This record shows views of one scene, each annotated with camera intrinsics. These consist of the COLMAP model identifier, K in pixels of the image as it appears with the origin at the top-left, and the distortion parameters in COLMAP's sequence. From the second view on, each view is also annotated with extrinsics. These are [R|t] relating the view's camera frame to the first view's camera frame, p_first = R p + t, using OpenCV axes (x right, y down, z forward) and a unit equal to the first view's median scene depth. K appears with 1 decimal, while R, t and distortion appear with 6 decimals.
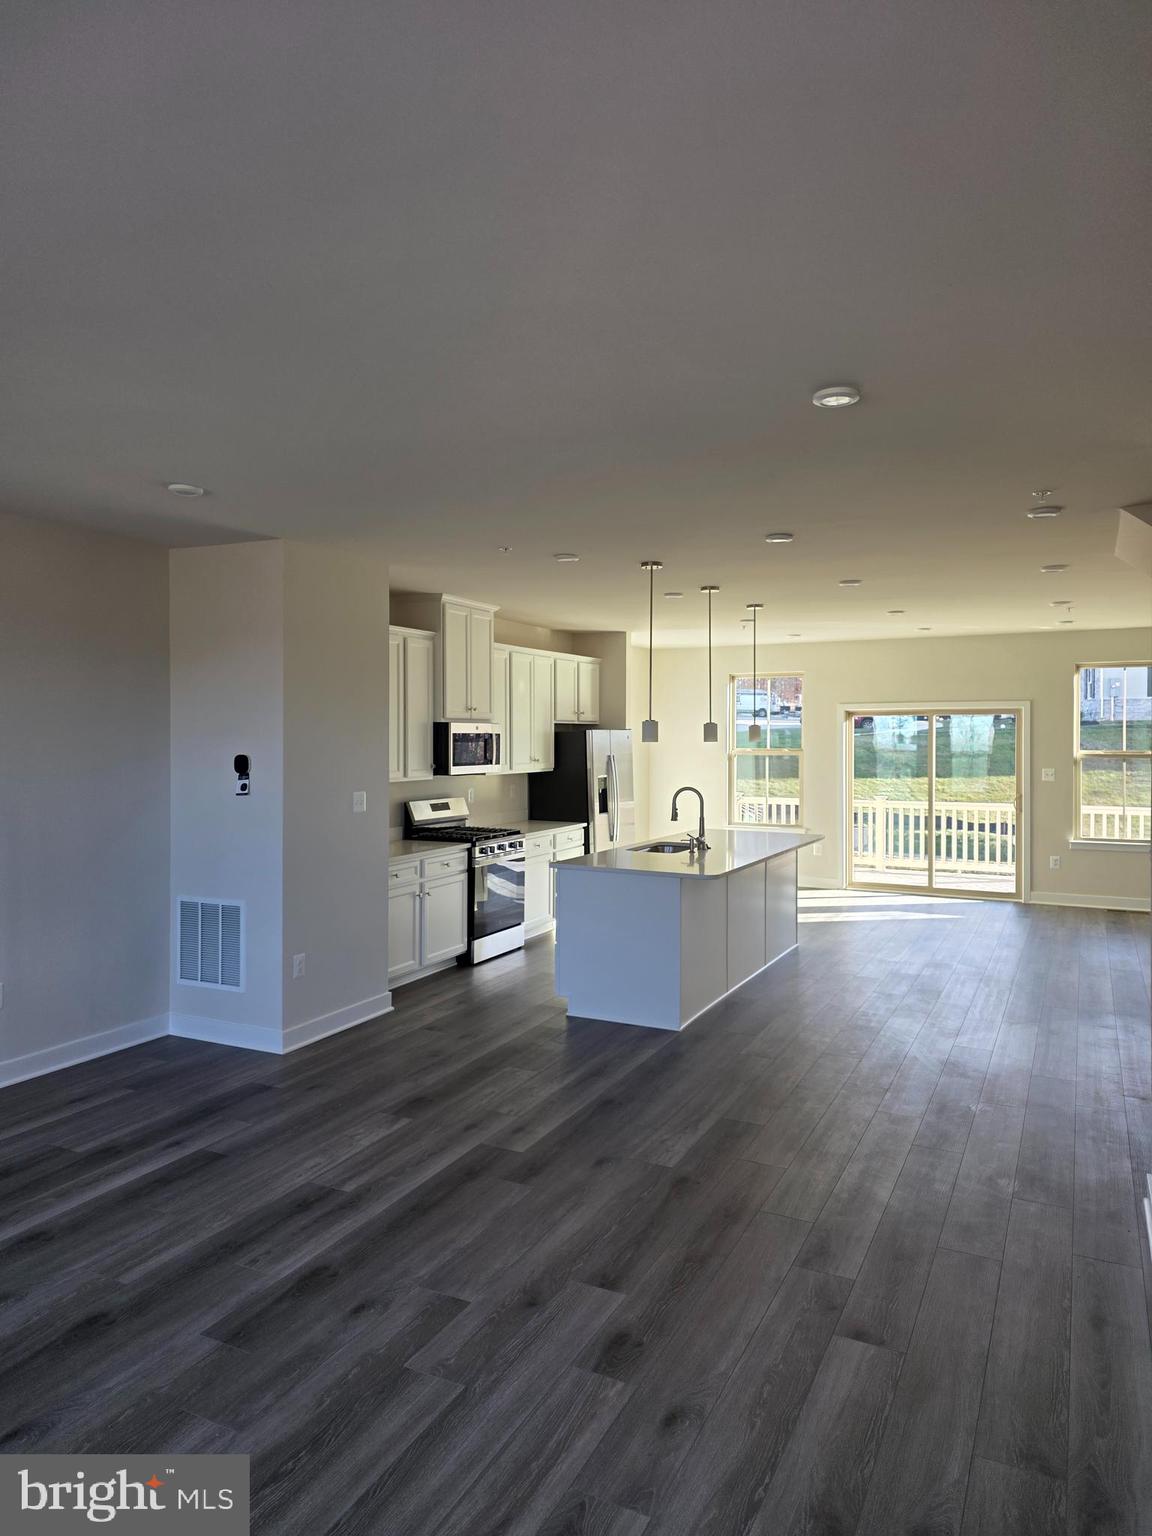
lens RADIAL K [[1035.0, 0, 551.9], [0, 1035.0, 777.9], [0, 0, 1]] dist [0.061738, -0.052632]
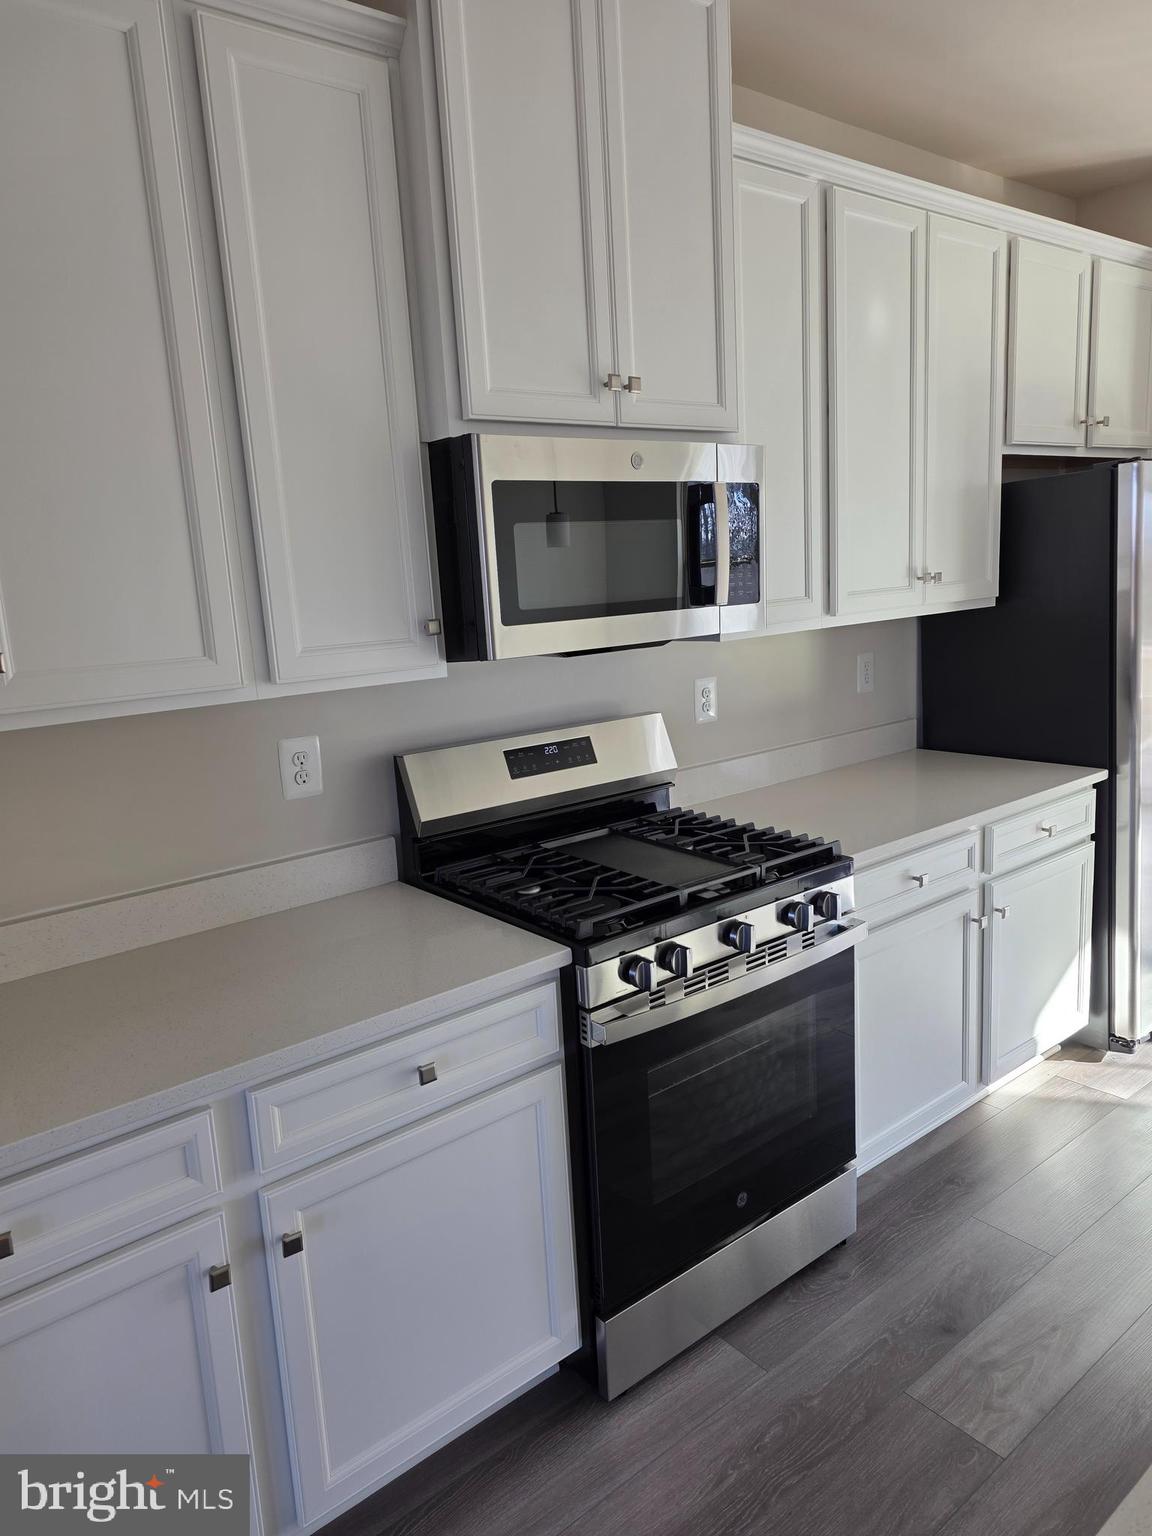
lens RADIAL K [[1035.0, 0, 576.6], [0, 1035.0, 768.4], [0, 0, 1]] dist [0.061738, -0.052632]
pose [[0.914541, 0.020061, -0.403996, 0.016717], [0.042701, 0.988400, 0.145746, -0.011676], [0.402234, -0.150542, 0.903075, 0.742230]]
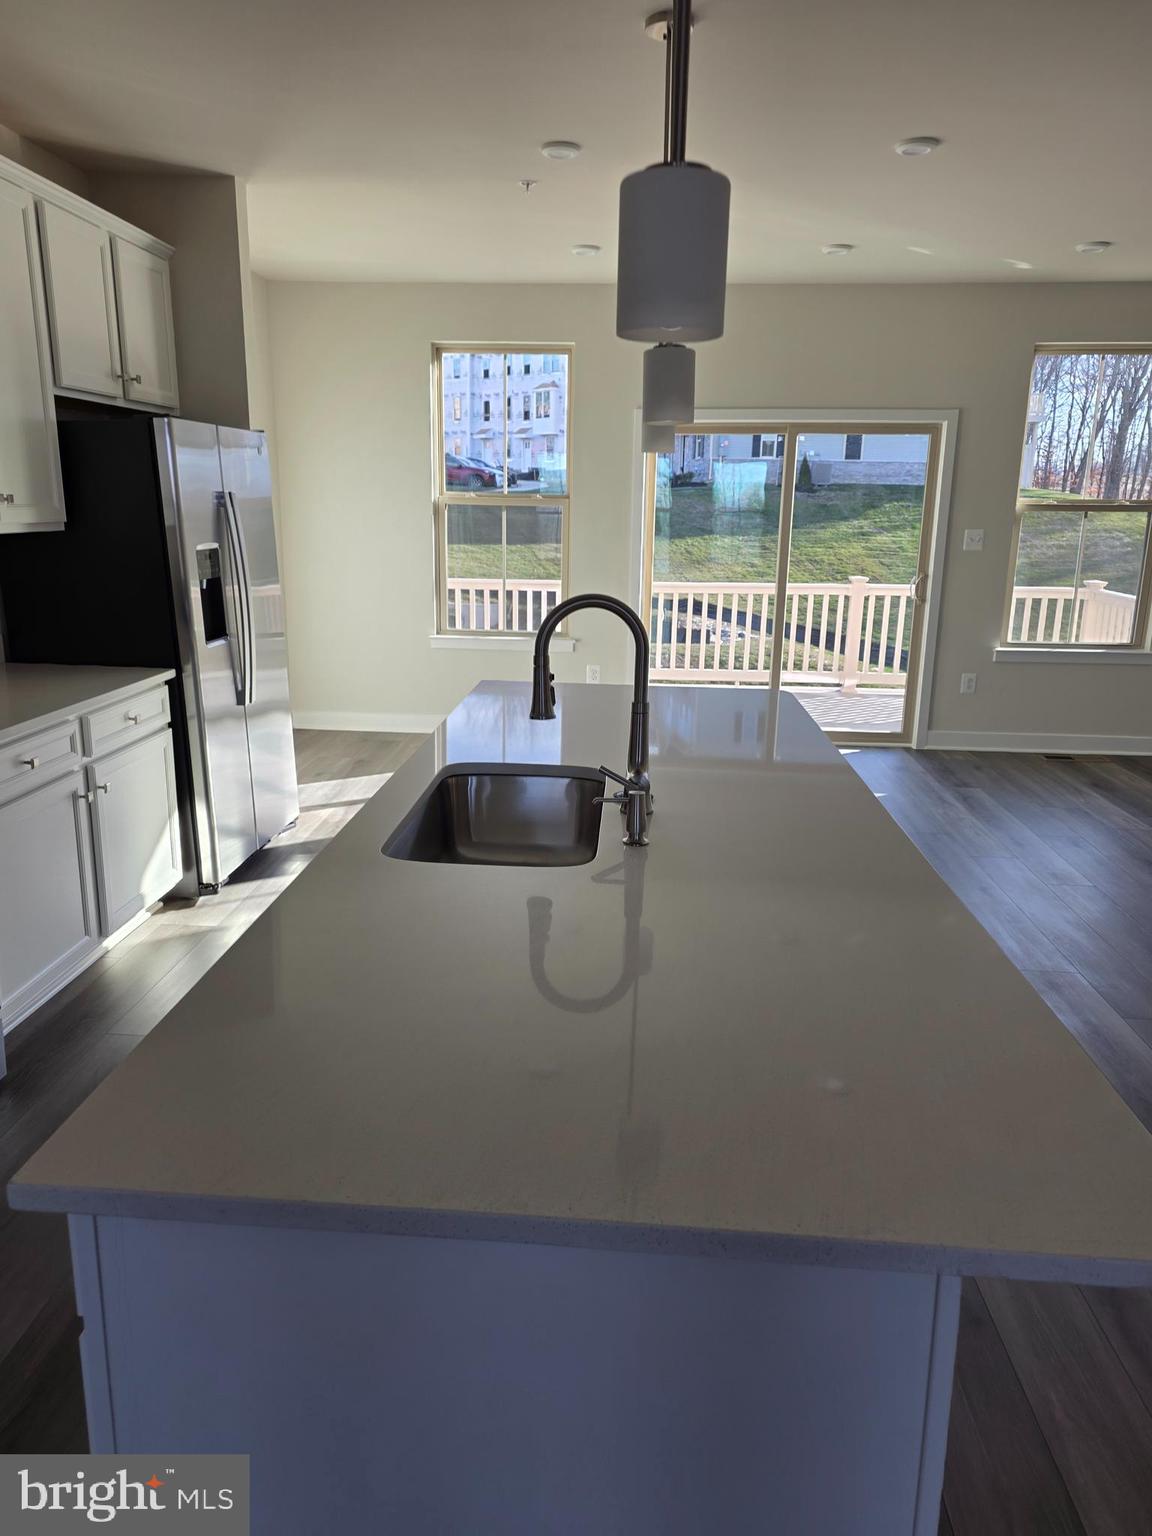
lens RADIAL K [[1035.0, 0, 563.2], [0, 1035.0, 763.1], [0, 0, 1]] dist [0.061738, -0.052632]
pose [[0.915943, -0.084578, 0.392295, 0.011846], [0.001230, 0.978126, 0.208009, -0.003867], [-0.401307, -0.190041, 0.896012, 0.667396]]
